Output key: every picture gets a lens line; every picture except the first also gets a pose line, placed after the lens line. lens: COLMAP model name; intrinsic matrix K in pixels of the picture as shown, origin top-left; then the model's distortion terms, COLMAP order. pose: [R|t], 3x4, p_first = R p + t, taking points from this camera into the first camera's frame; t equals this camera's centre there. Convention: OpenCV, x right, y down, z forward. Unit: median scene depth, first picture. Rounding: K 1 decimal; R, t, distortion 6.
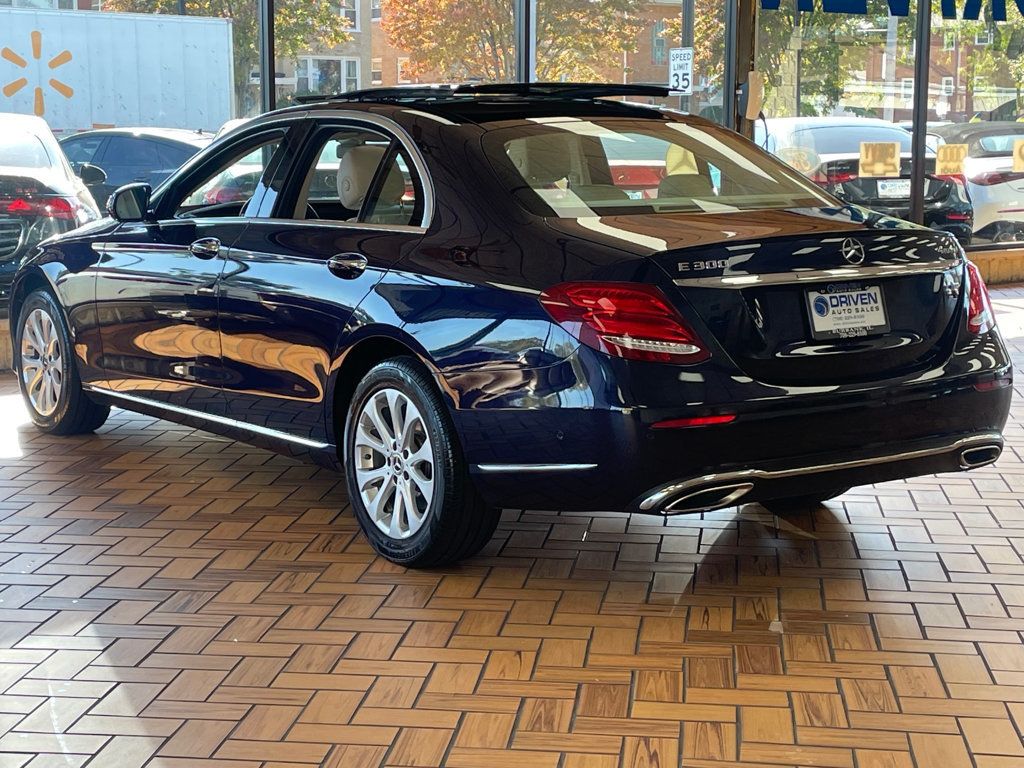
lens RADIAL K [[1726.1, 0, 513.7], [0, 1726.1, 379.6], [0, 0, 1]] dist [0.072296, 0.000000]
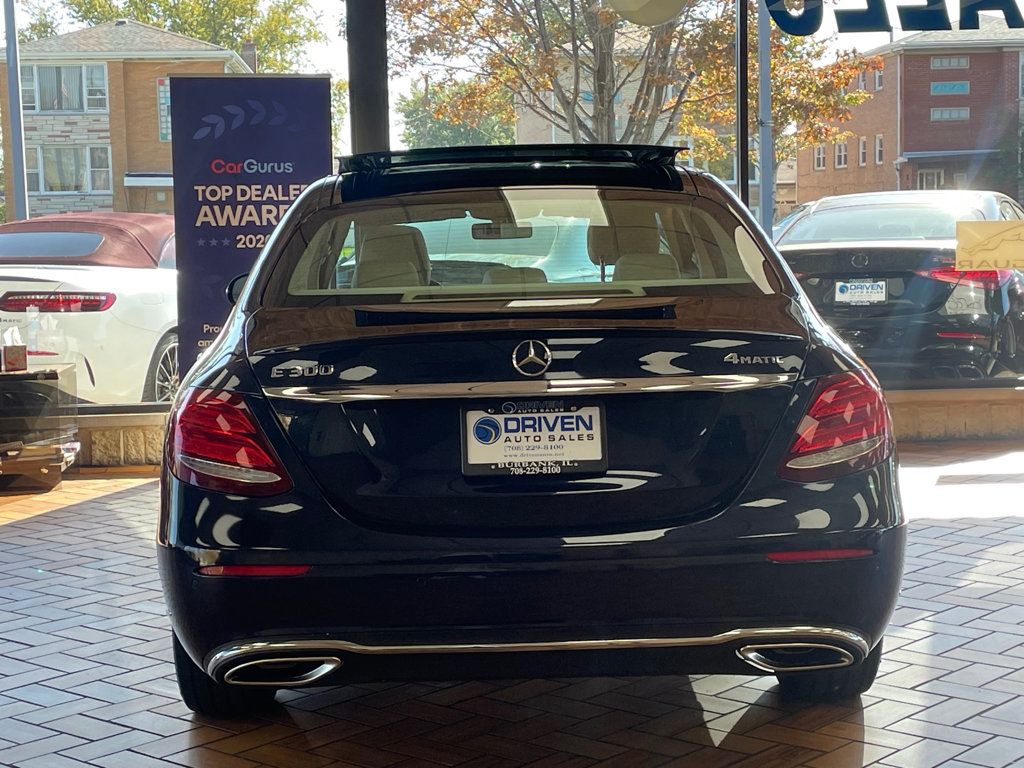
lens RADIAL K [[1726.1, 0, 513.2], [0, 1726.1, 389.2], [0, 0, 1]] dist [0.072296, 0.000000]
pose [[0.822106, 0.035853, -0.568205, 0.603822], [-0.057193, 0.998167, -0.019767, -0.045644], [0.566455, 0.048748, 0.822650, 0.387488]]
